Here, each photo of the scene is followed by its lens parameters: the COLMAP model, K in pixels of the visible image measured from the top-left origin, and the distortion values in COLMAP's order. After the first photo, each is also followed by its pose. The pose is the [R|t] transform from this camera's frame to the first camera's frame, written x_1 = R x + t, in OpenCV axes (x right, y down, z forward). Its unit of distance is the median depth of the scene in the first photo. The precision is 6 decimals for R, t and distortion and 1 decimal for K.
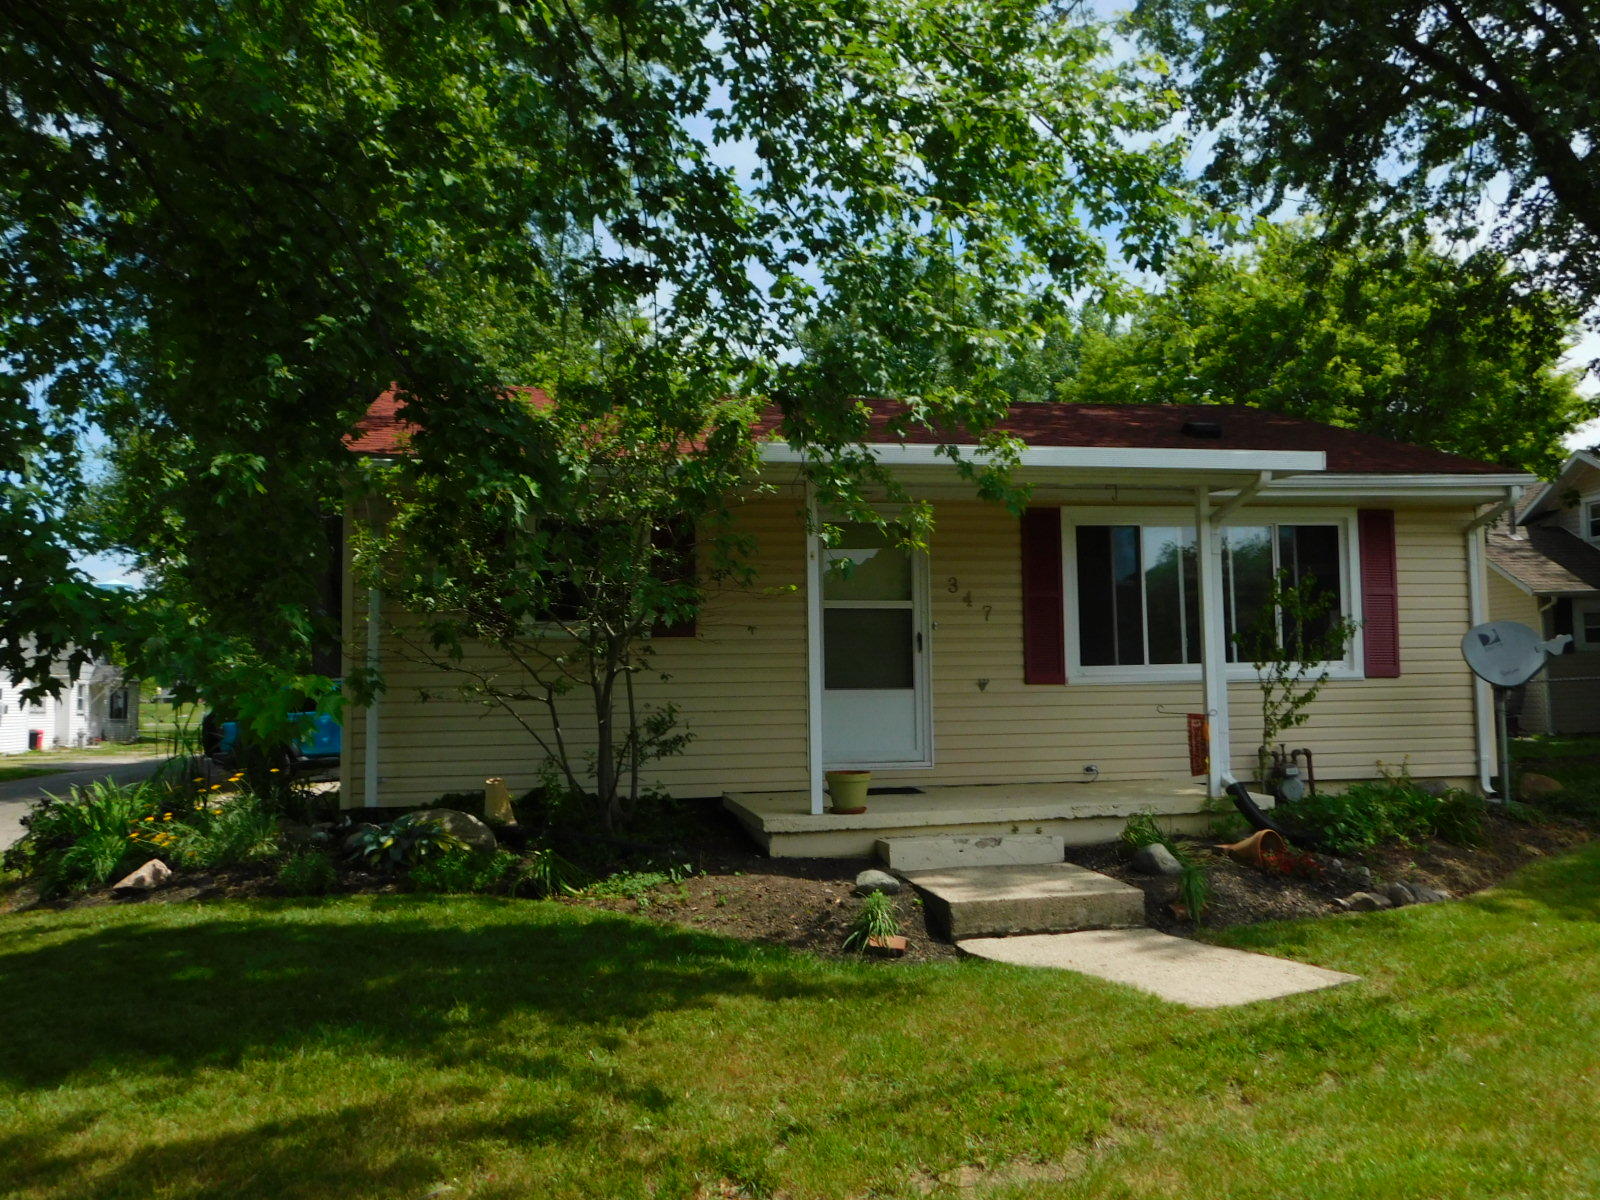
lens RADIAL K [[1357.2, 0, 800.1], [0, 1357.2, 599.9], [0, 0, 1]] dist [-0.000297, -0.000107]
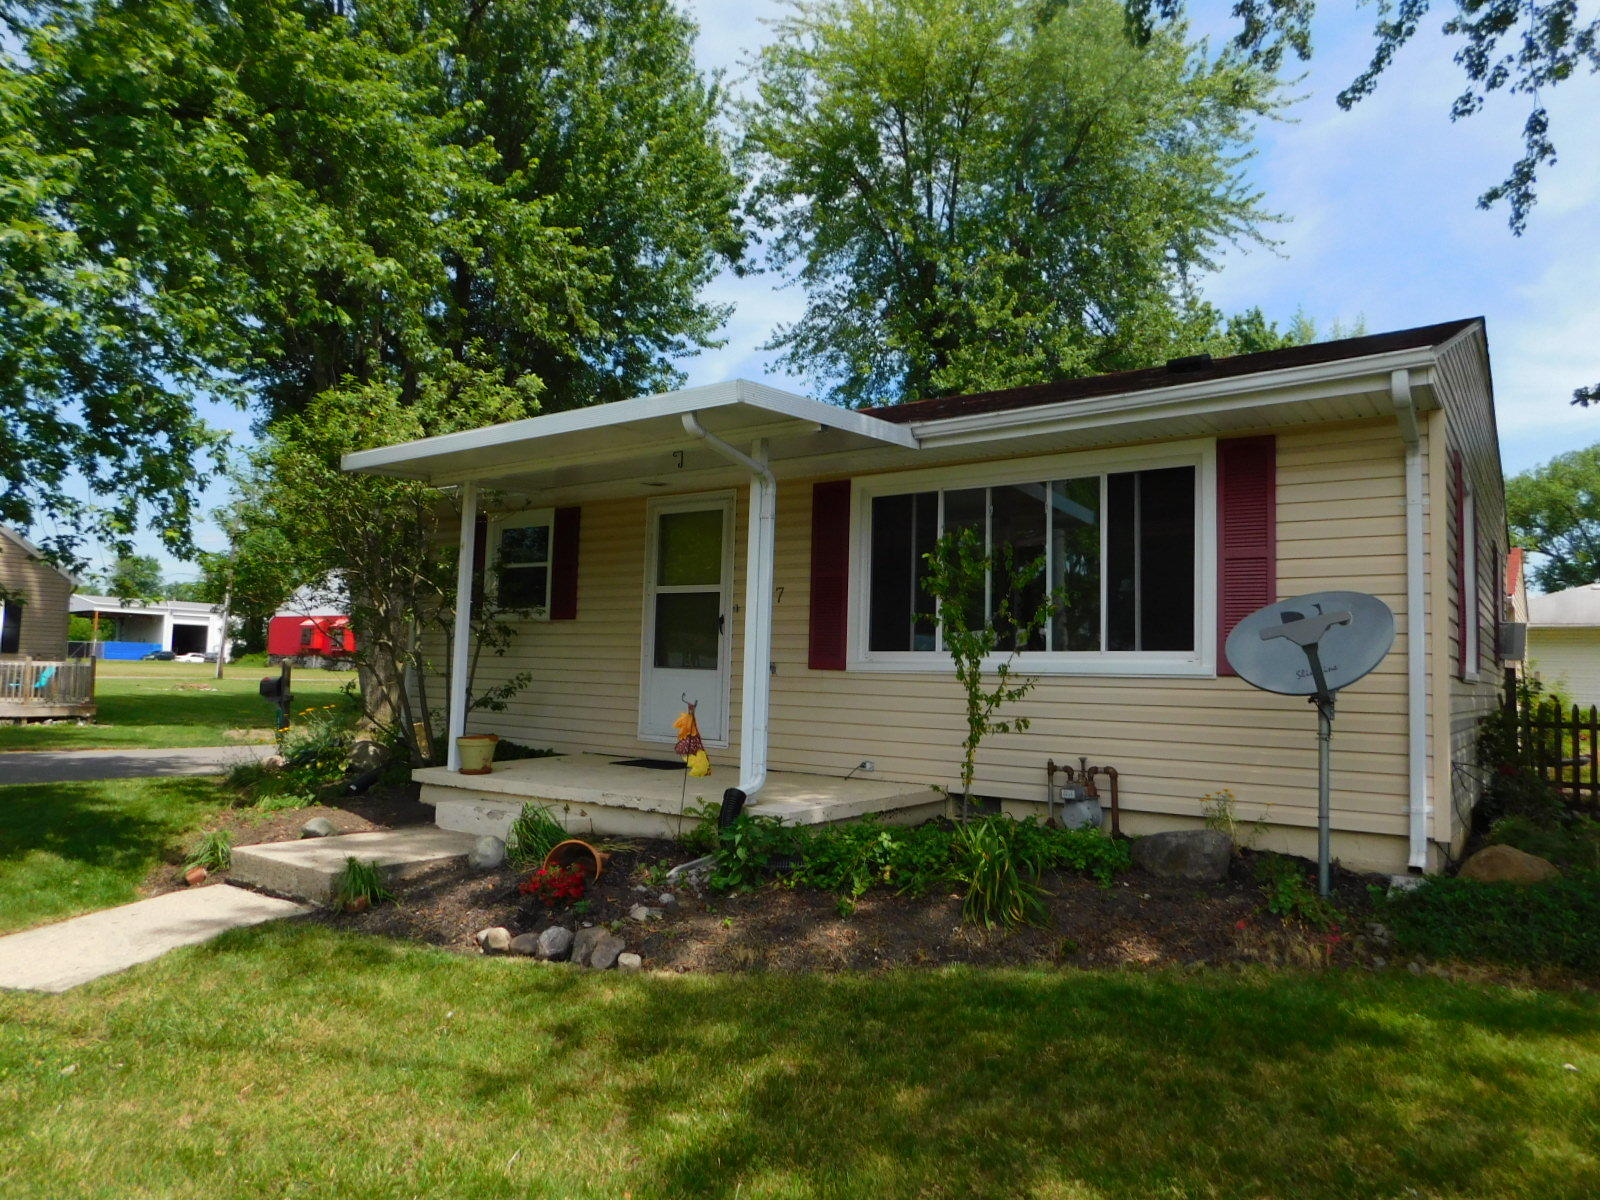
lens RADIAL K [[1059.8, 0, 804.1], [0, 1059.8, 597.6], [0, 0, 1]] dist [-0.073191, 0.059406]
pose [[0.686337, -0.017346, -0.727077, 0.700282], [0.017365, 0.999821, -0.007461, 0.017638], [0.727076, -0.007505, 0.686515, 0.487523]]
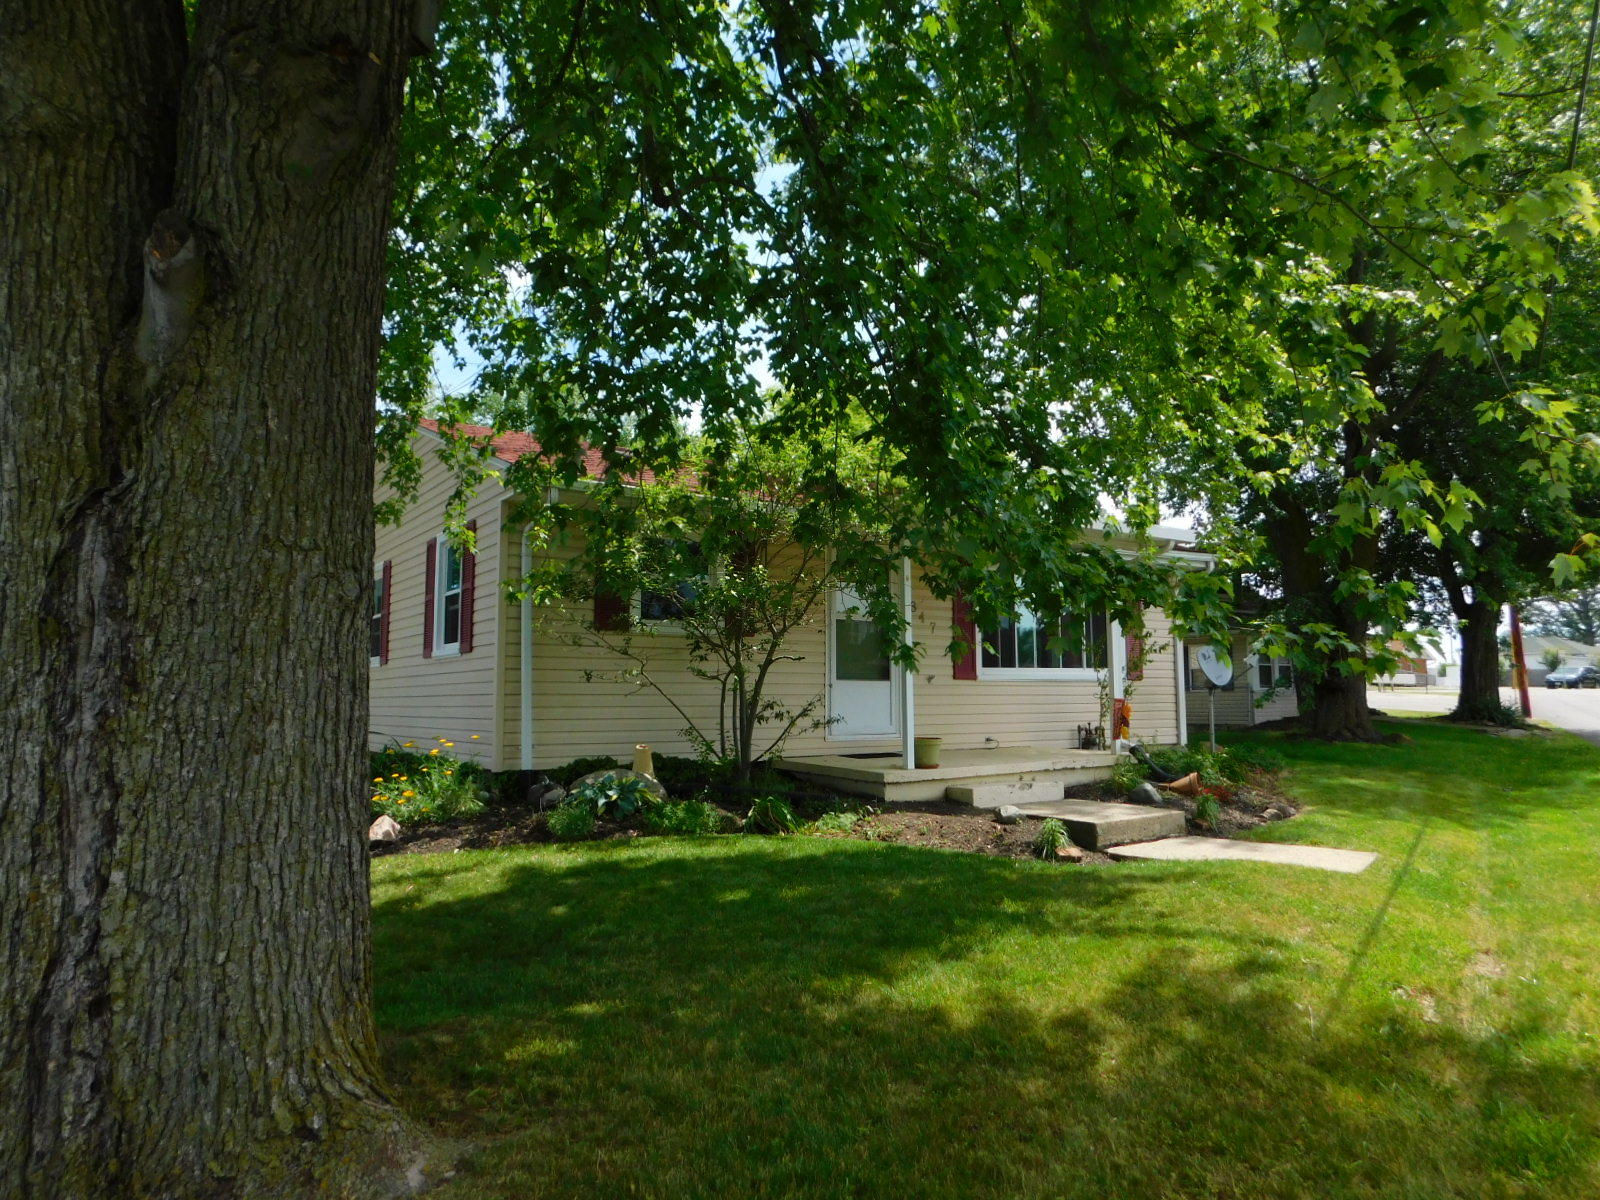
lens RADIAL K [[1059.8, 0, 804.1], [0, 1059.8, 597.6], [0, 0, 1]] dist [-0.073191, 0.059406]
pose [[0.908864, 0.055826, 0.413341, -0.433099], [-0.046017, 0.998373, -0.033658, 0.021262], [-0.414547, 0.011570, 0.909954, 0.060846]]
